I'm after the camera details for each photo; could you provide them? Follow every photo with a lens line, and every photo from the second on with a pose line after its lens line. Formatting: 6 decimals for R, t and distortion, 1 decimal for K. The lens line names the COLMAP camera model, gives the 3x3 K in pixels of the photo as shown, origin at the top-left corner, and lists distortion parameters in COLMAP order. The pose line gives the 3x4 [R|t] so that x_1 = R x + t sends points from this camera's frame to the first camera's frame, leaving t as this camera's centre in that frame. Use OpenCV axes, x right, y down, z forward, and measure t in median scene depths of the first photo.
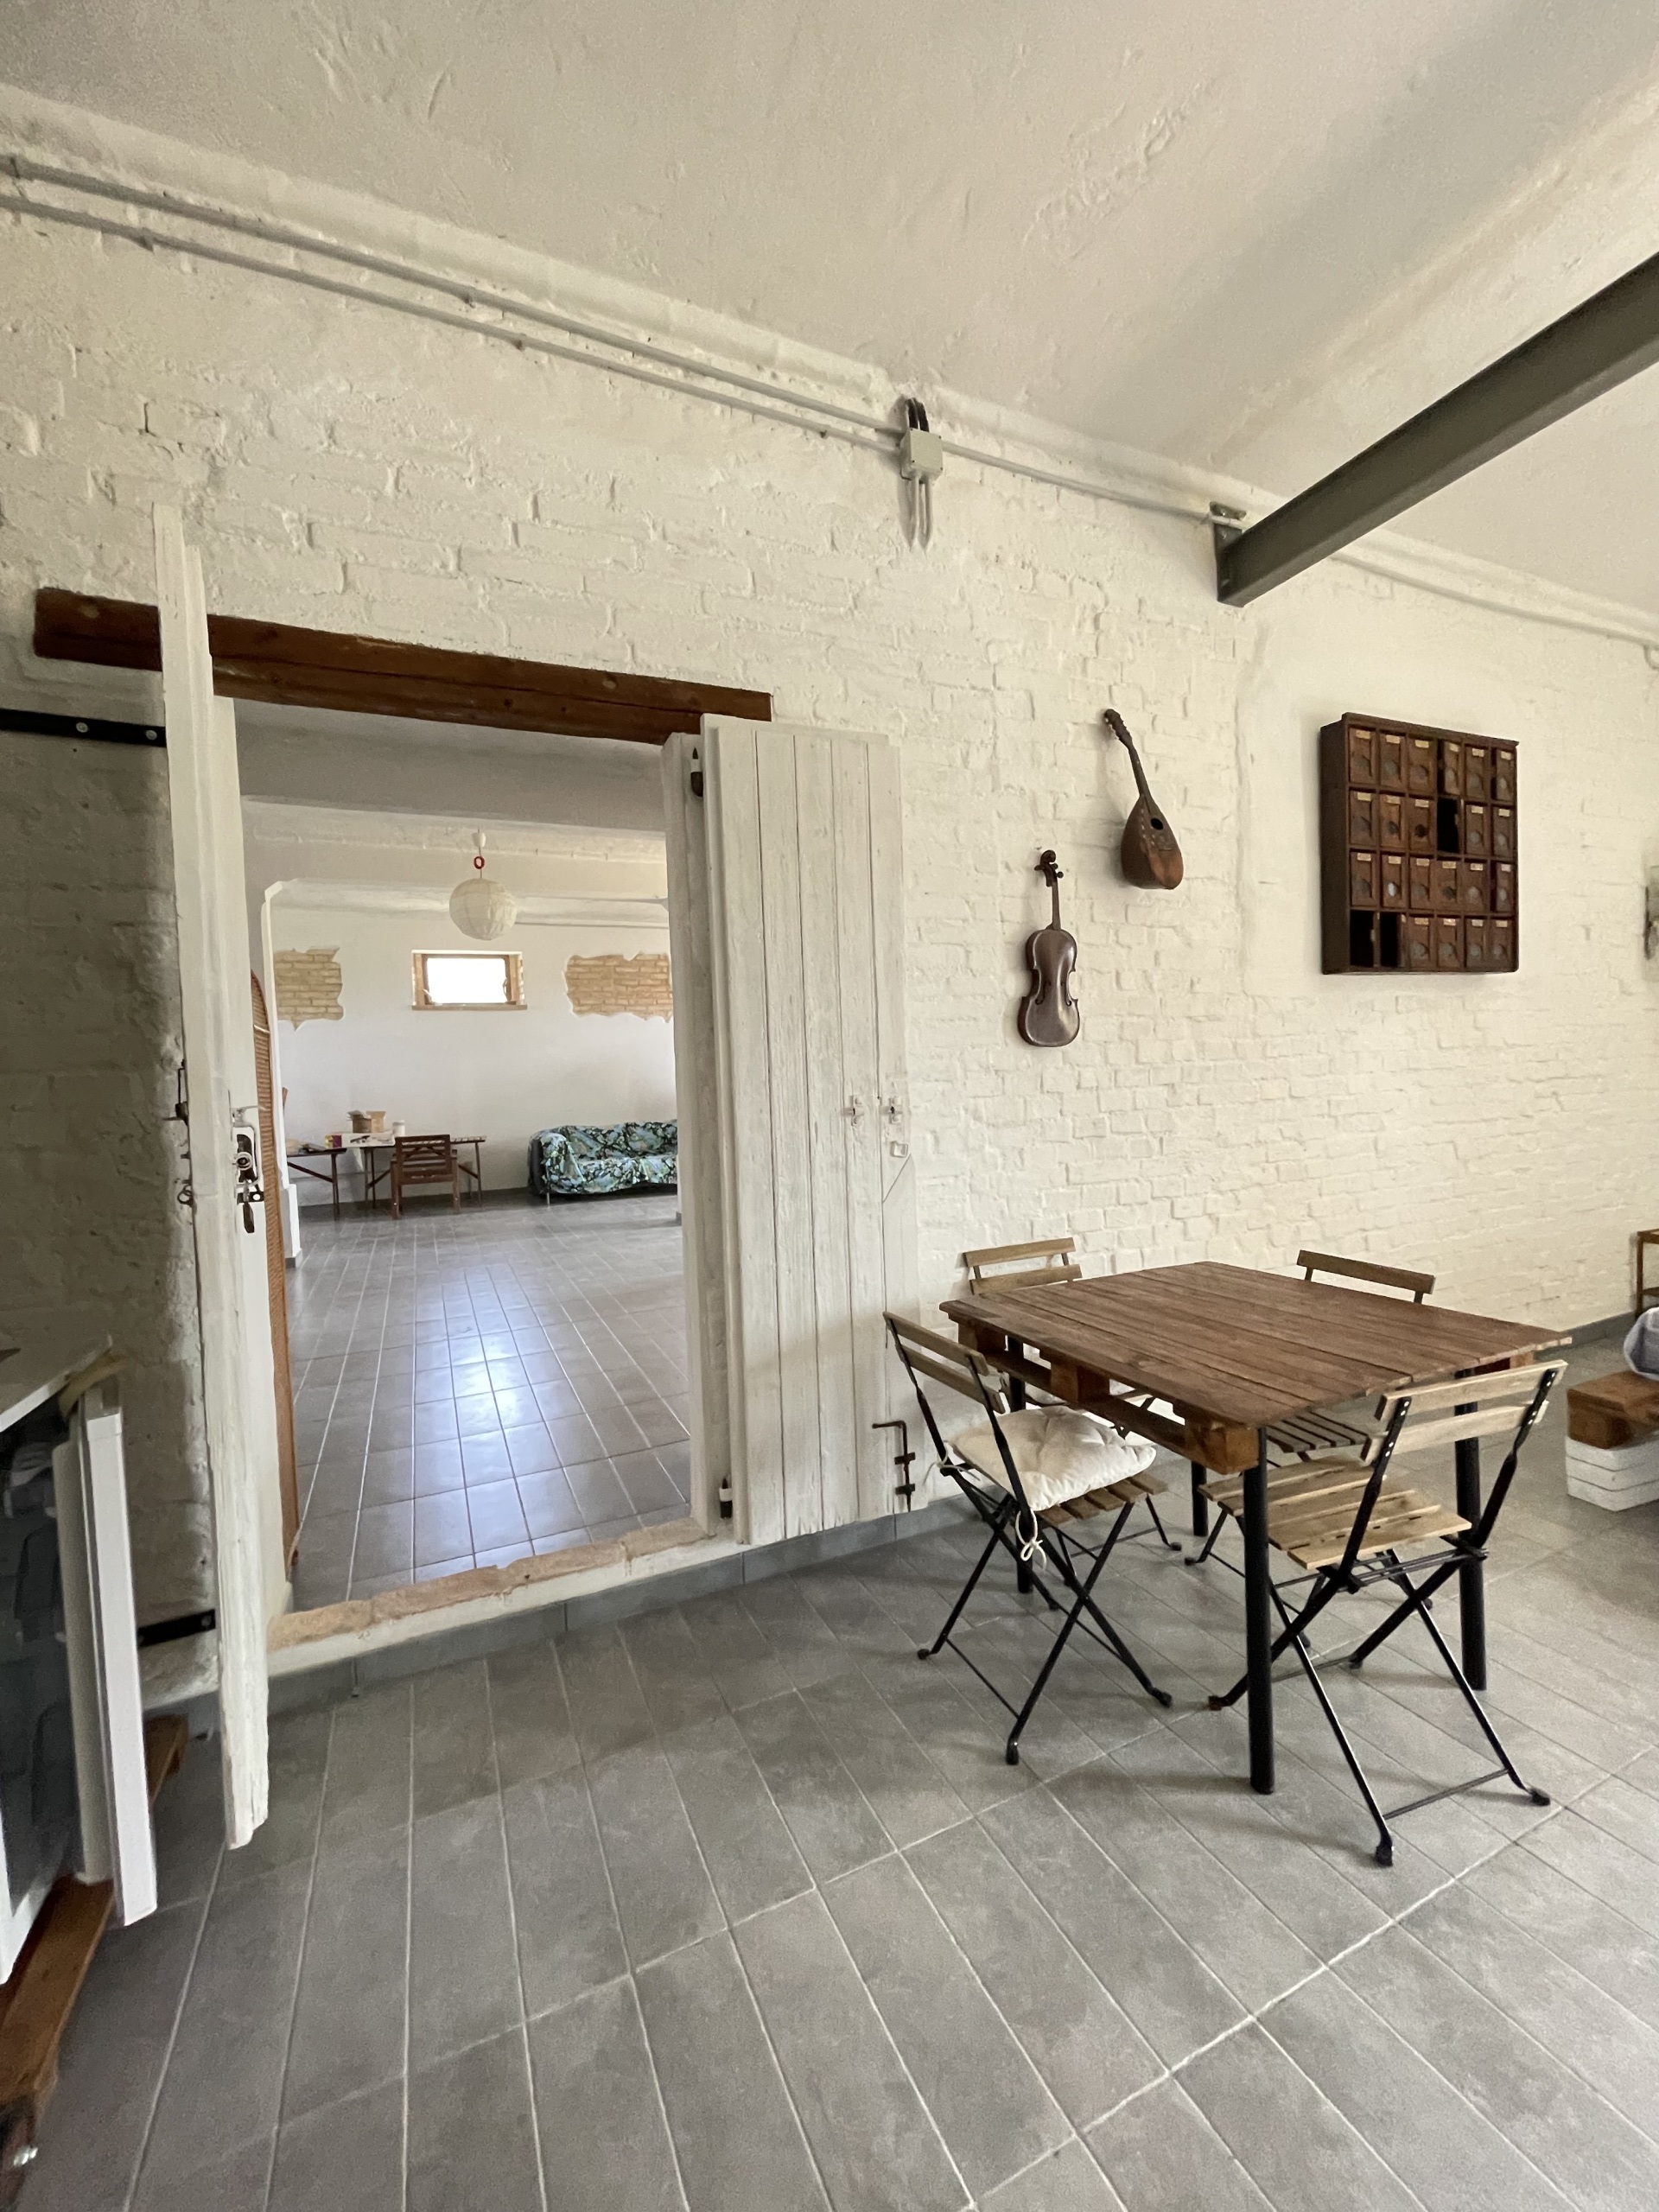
lens RADIAL K [[893.2, 0, 825.9], [0, 893.2, 1101.6], [0, 0, 1]] dist [-0.004735, 0.001675]
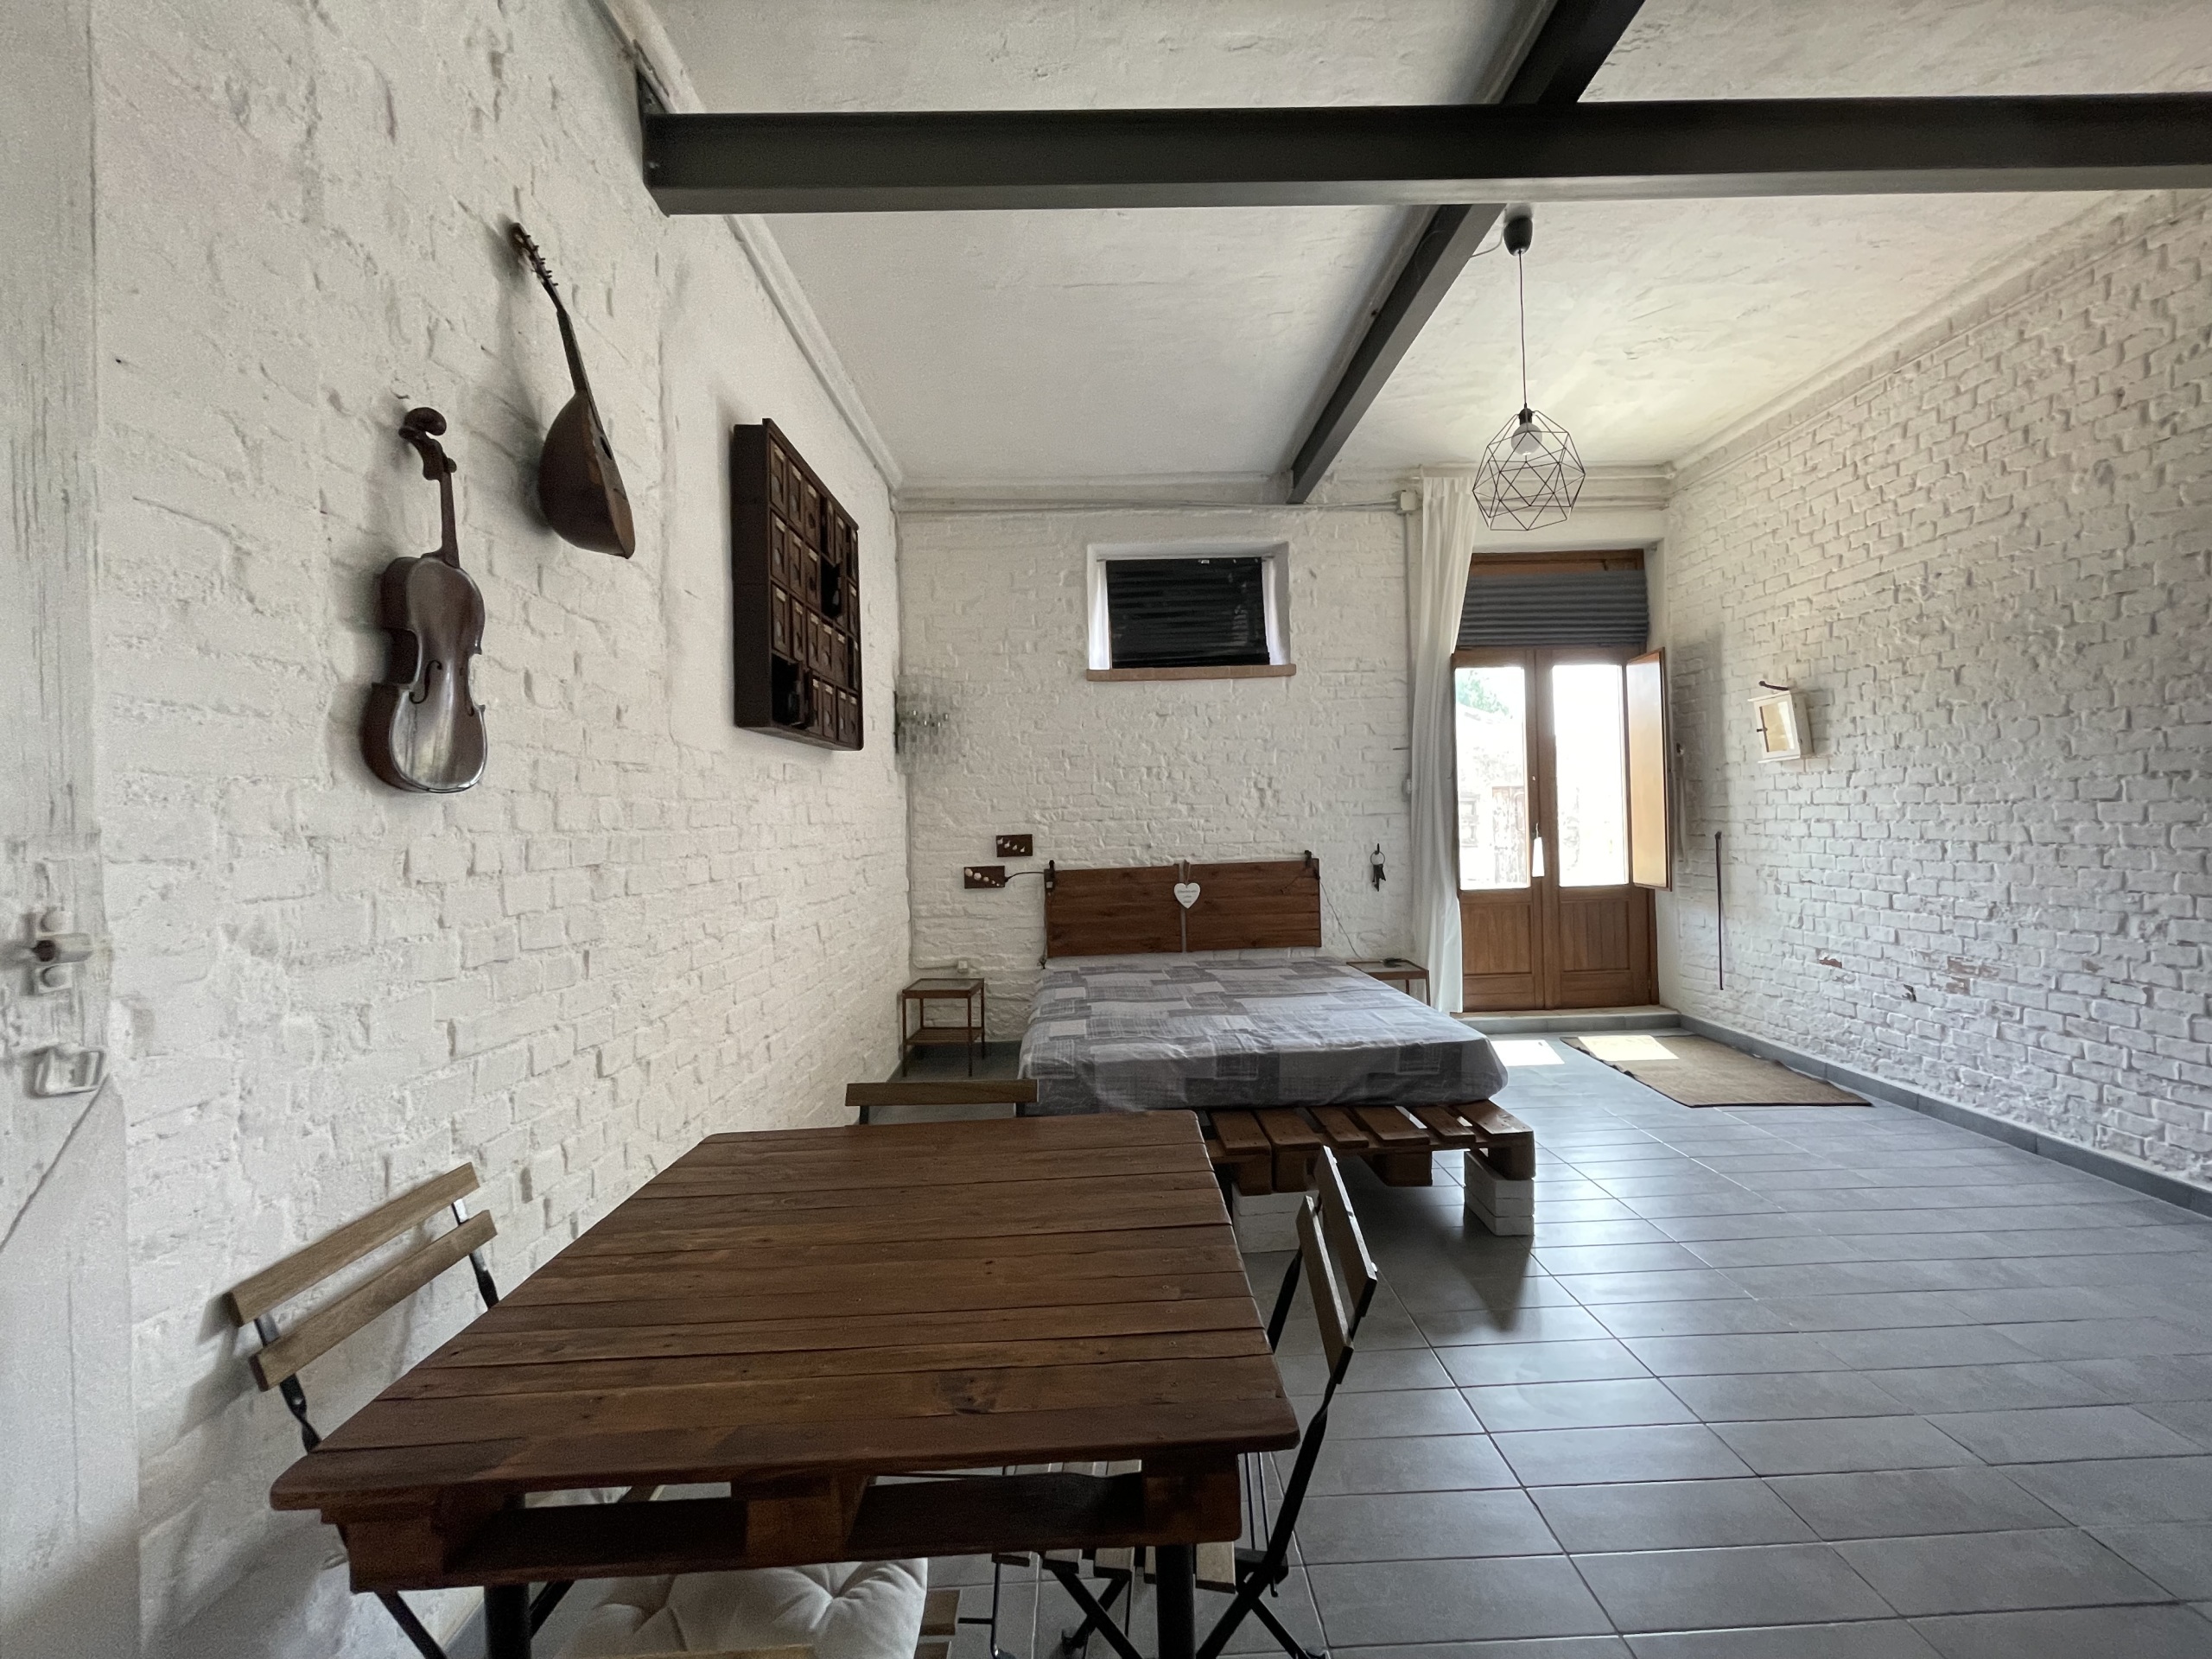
lens RADIAL K [[893.2, 0, 1105.0], [0, 893.2, 823.0], [0, 0, 1]] dist [-0.004735, 0.001675]
pose [[0.389506, 0.027373, 0.920617, -0.070179], [0.042480, 0.997961, -0.047645, -0.004543], [-0.920044, 0.057666, 0.387548, 0.519741]]
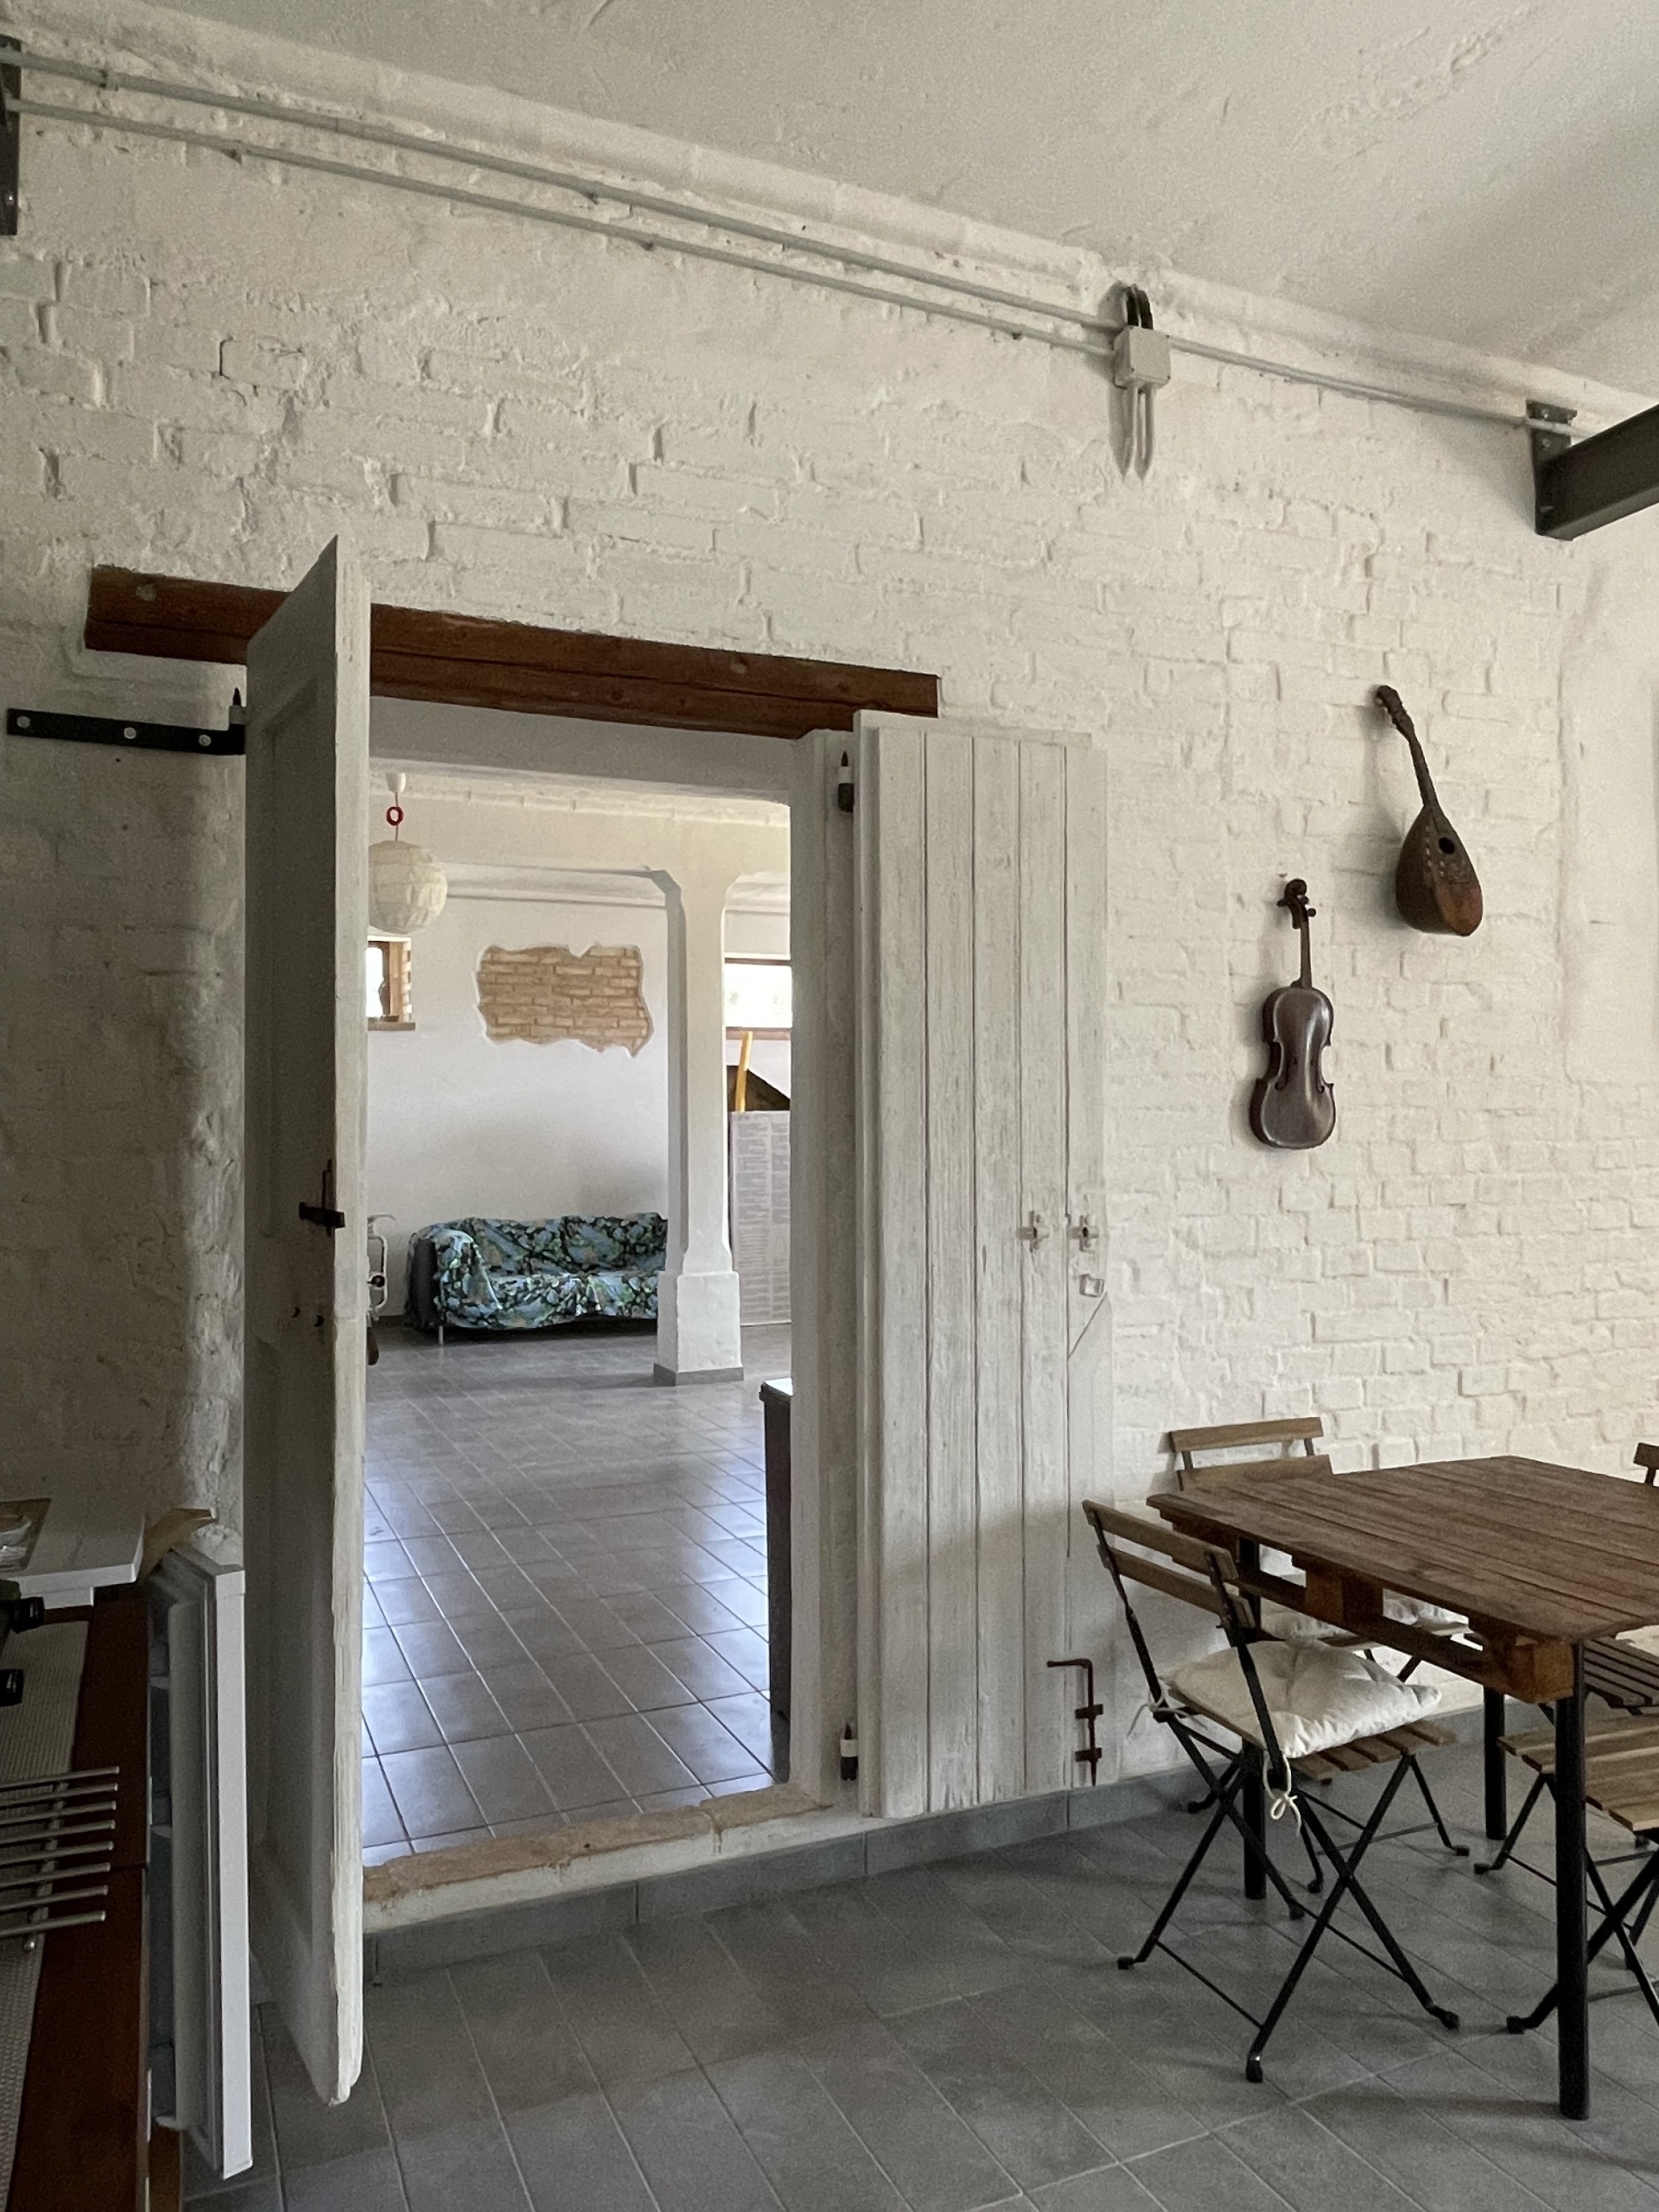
lens RADIAL K [[1531.3, 0, 827.9], [0, 1531.3, 1111.0], [0, 0, 1]] dist [0.017885, -0.027162]
pose [[0.999368, 0.033070, -0.013054, -0.124466], [-0.033654, 0.998310, -0.047371, -0.023023], [0.011466, 0.047780, 0.998792, -0.276707]]
